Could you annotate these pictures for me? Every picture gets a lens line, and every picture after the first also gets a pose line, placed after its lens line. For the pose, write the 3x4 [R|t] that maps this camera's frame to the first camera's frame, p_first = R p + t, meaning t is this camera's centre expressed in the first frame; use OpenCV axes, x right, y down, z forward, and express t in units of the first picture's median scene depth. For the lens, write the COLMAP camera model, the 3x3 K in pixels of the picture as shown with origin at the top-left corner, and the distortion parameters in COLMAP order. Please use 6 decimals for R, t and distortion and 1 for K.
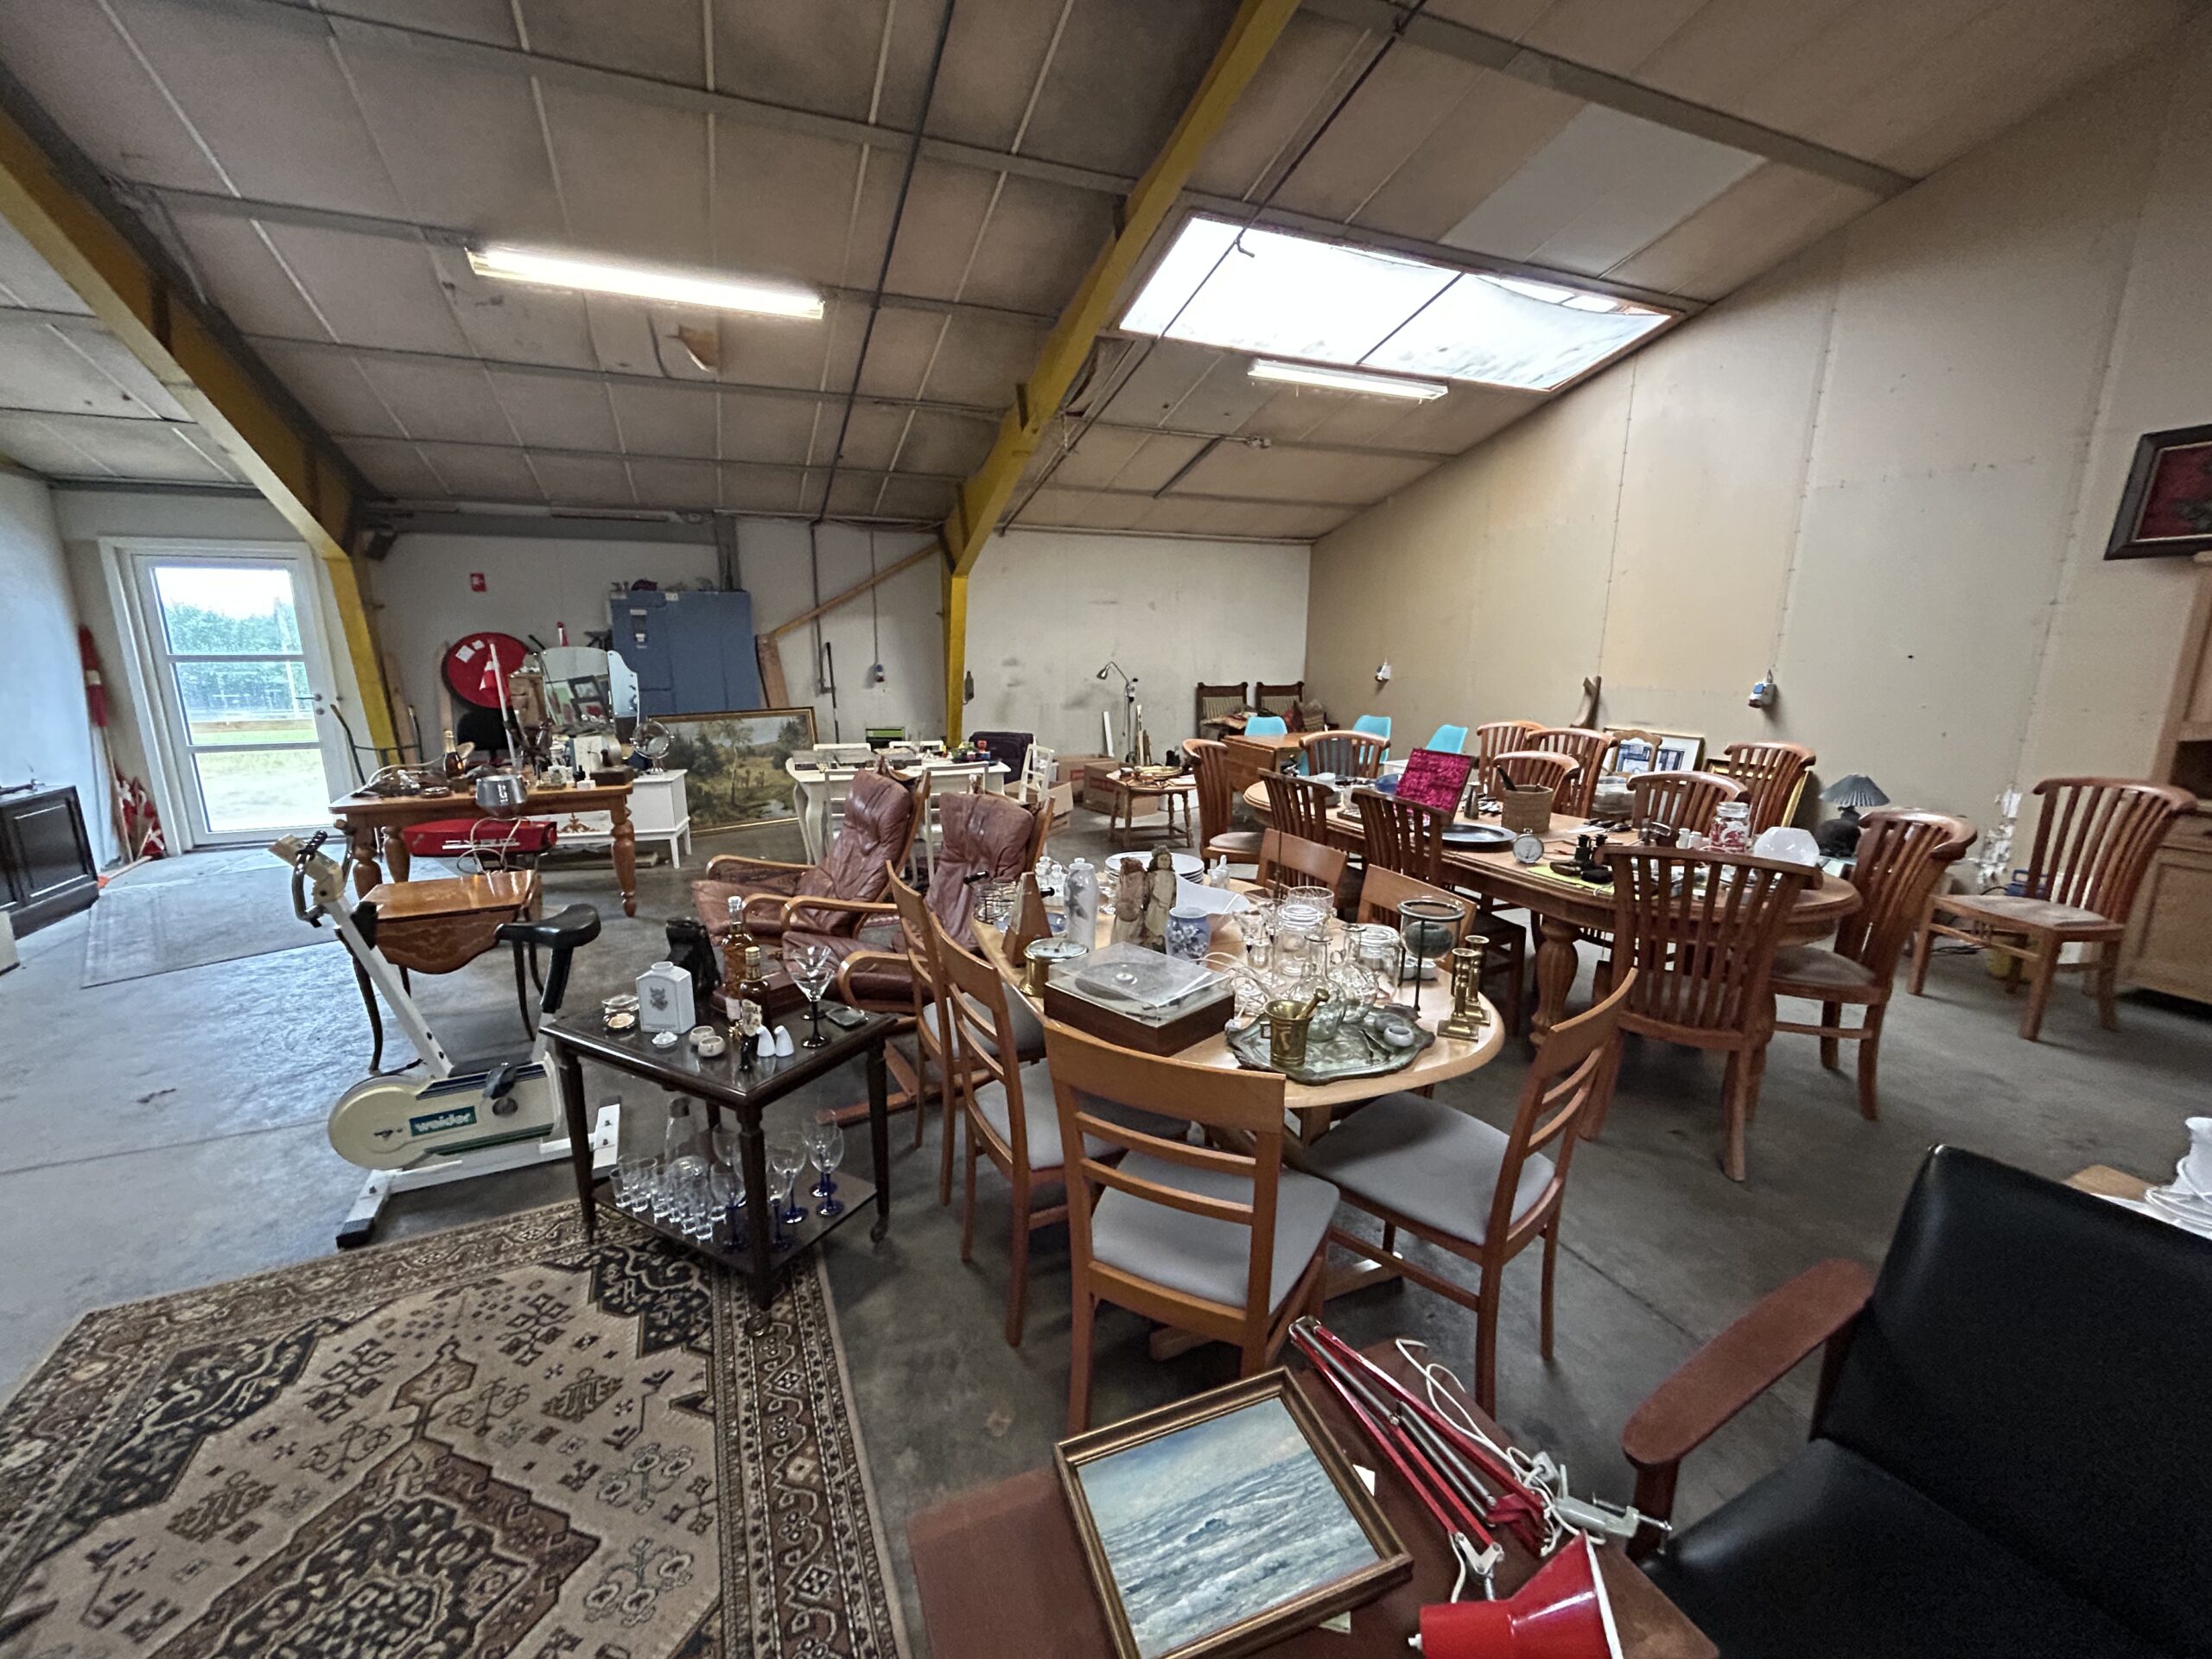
lens RADIAL K [[889.4, 0, 1099.3], [0, 889.4, 834.2], [0, 0, 1]] dist [-0.002645, -0.000438]
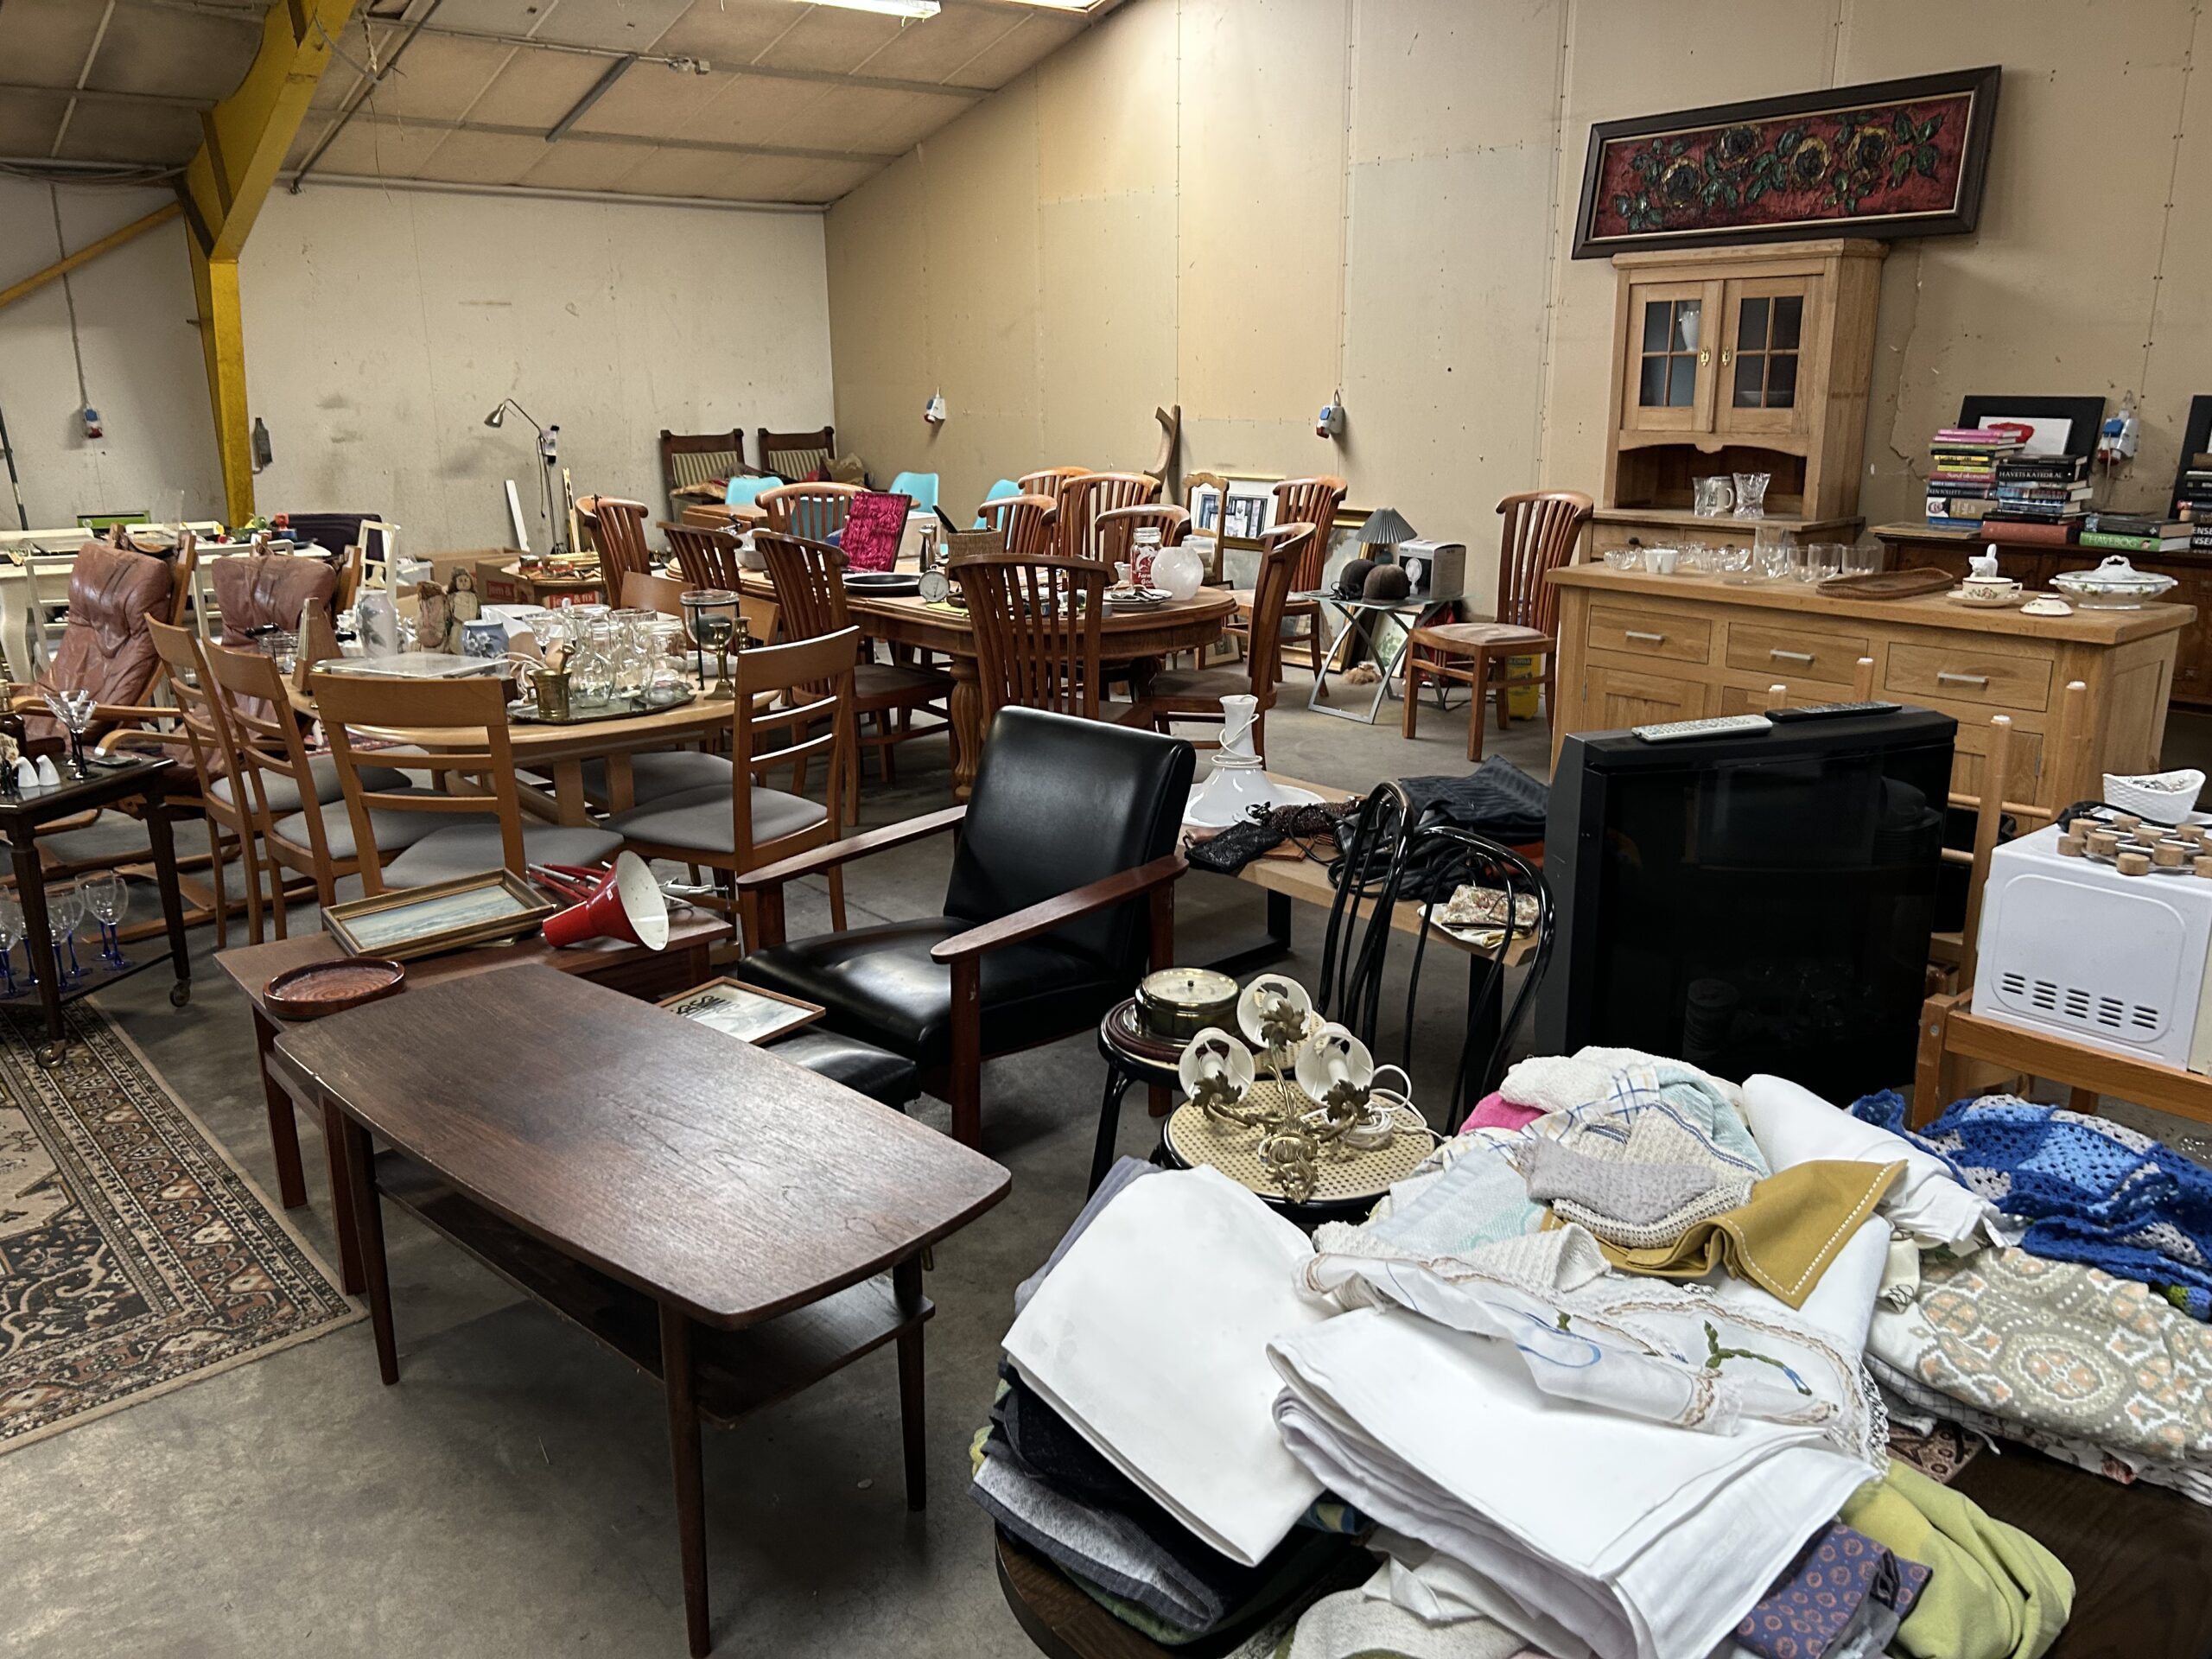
lens RADIAL K [[1660.6, 0, 1114.2], [0, 1660.6, 806.0], [0, 0, 1]] dist [0.044584, -0.047074]
pose [[0.953123, -0.089678, 0.288987, 0.091234], [0.077428, 0.995558, 0.053570, 0.105099], [-0.292507, -0.028684, 0.955833, -0.446564]]
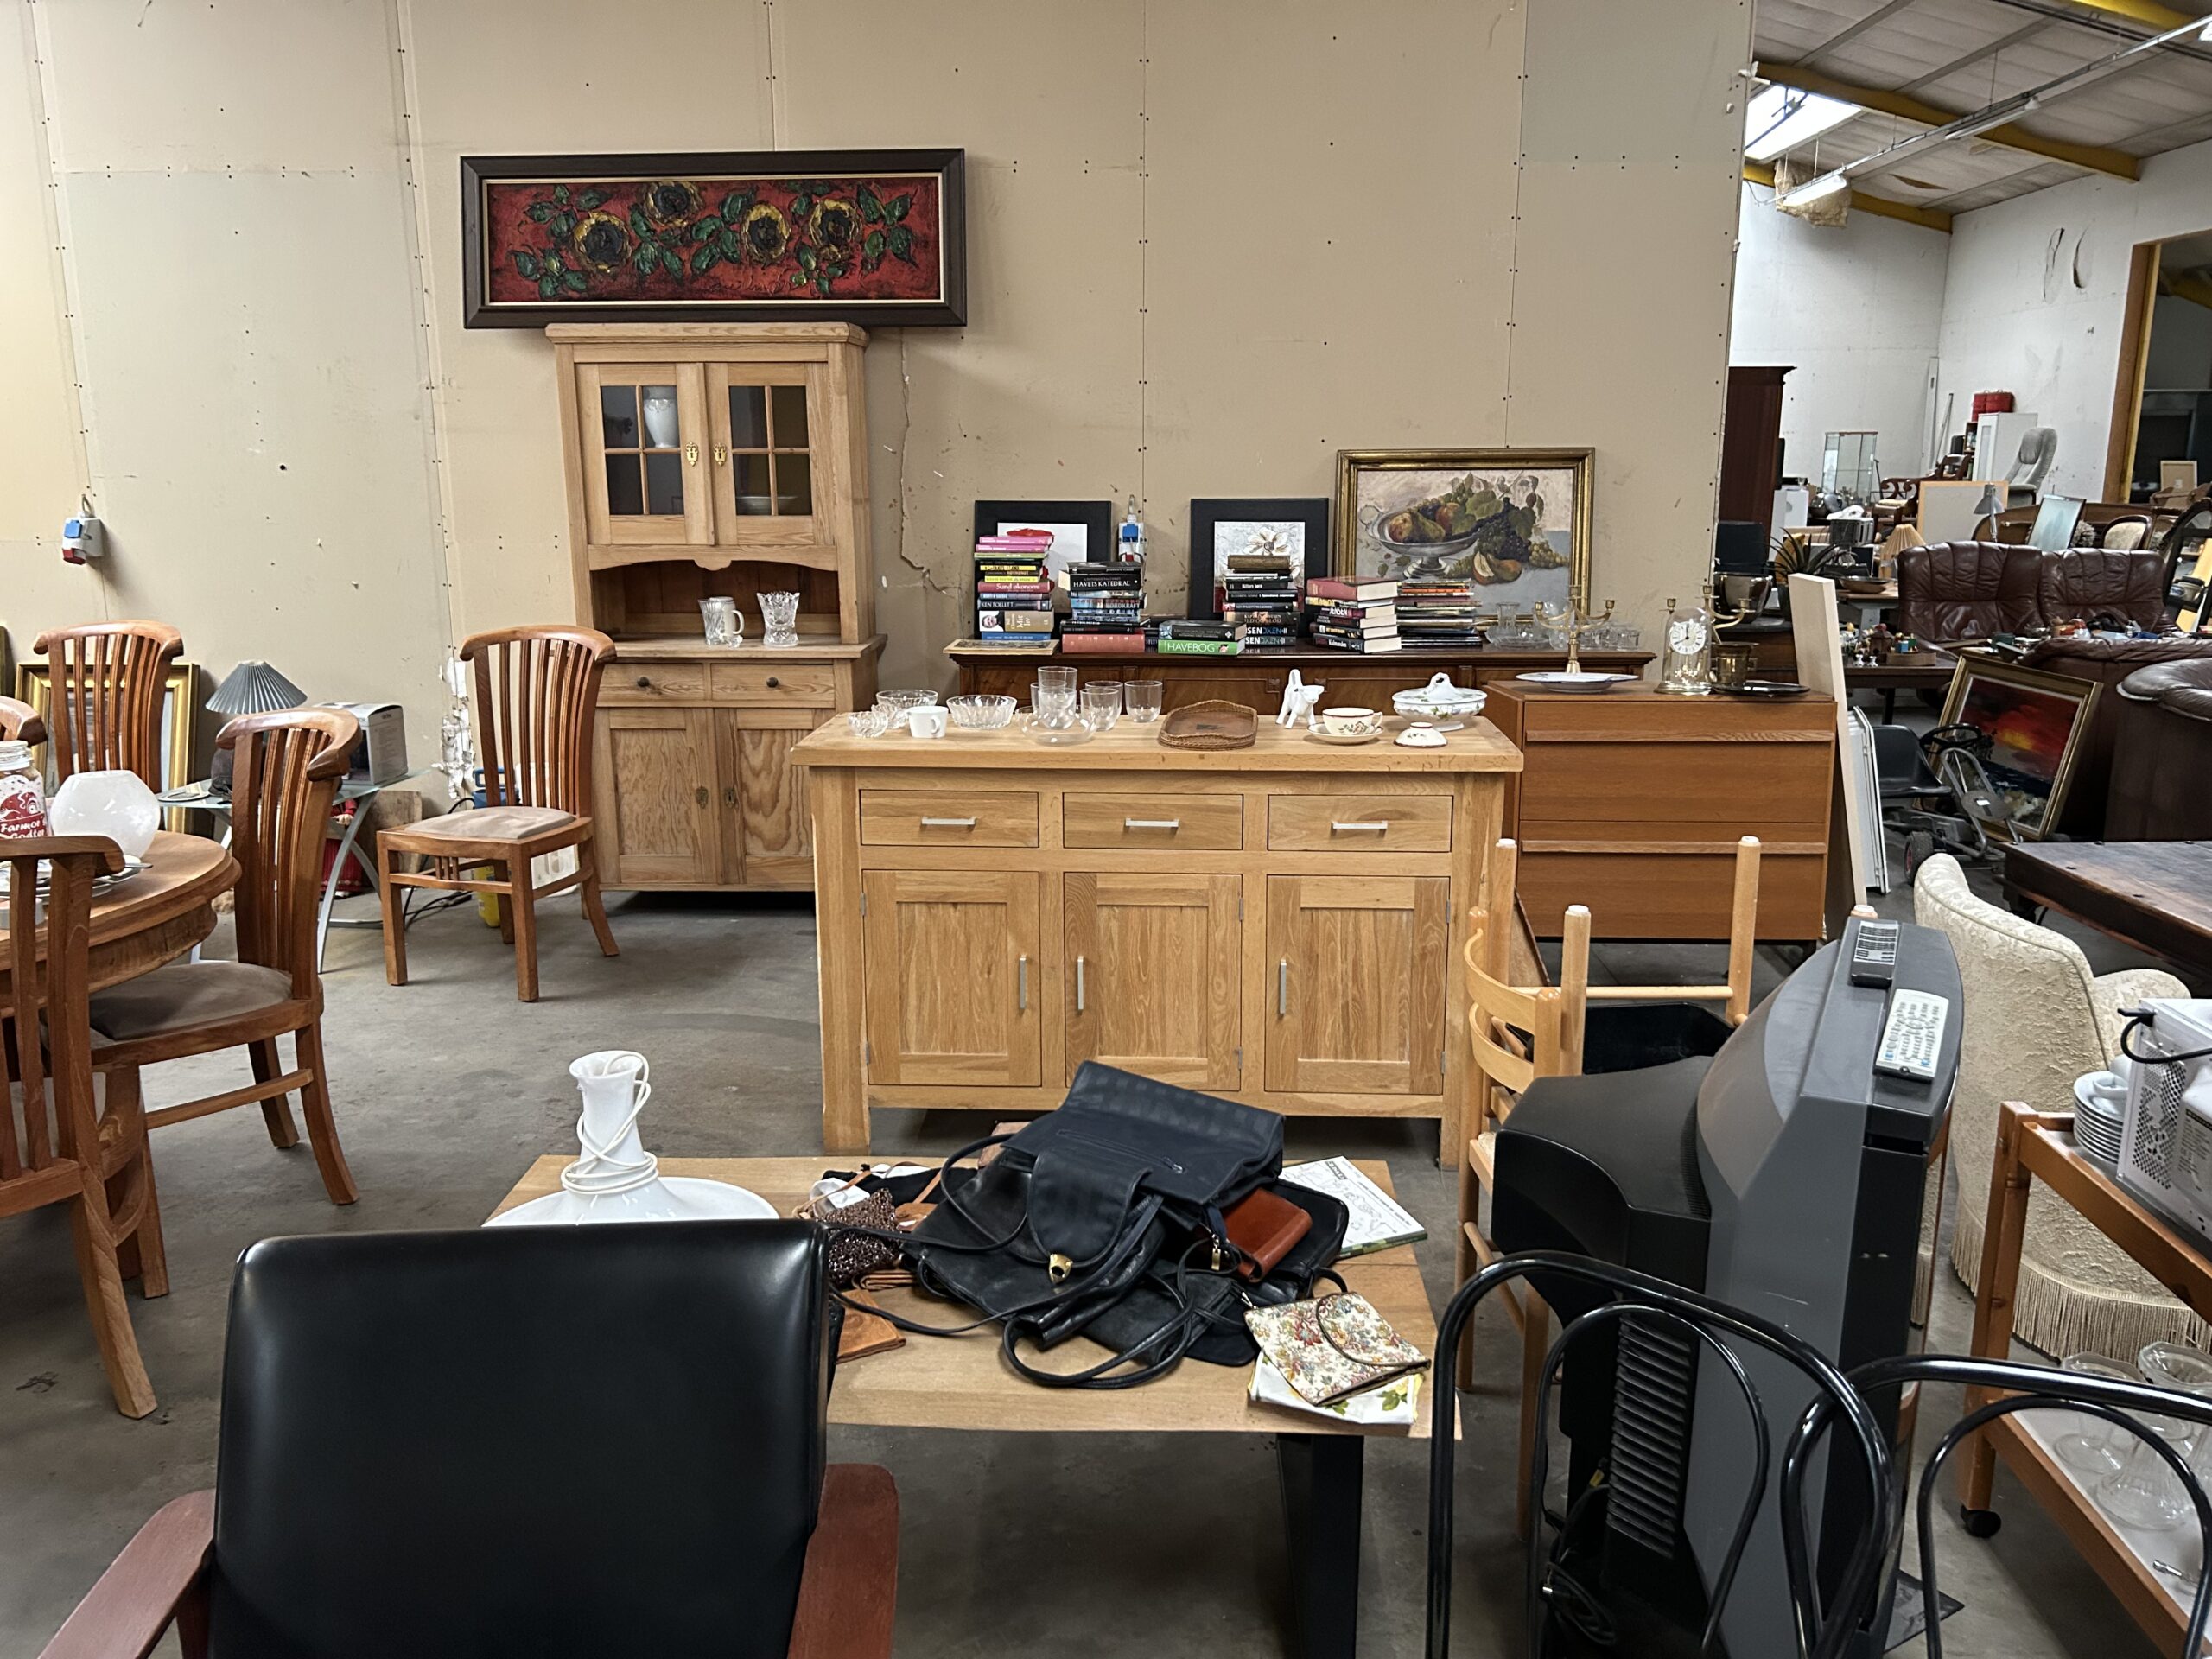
lens RADIAL K [[1660.6, 0, 1103.7], [0, 1660.6, 809.4], [0, 0, 1]] dist [0.044584, -0.047074]
pose [[0.428010, -0.193762, 0.882759, 0.065952], [0.197990, 0.973124, 0.117600, 0.010696], [-0.881821, 0.124444, 0.454869, -0.021288]]
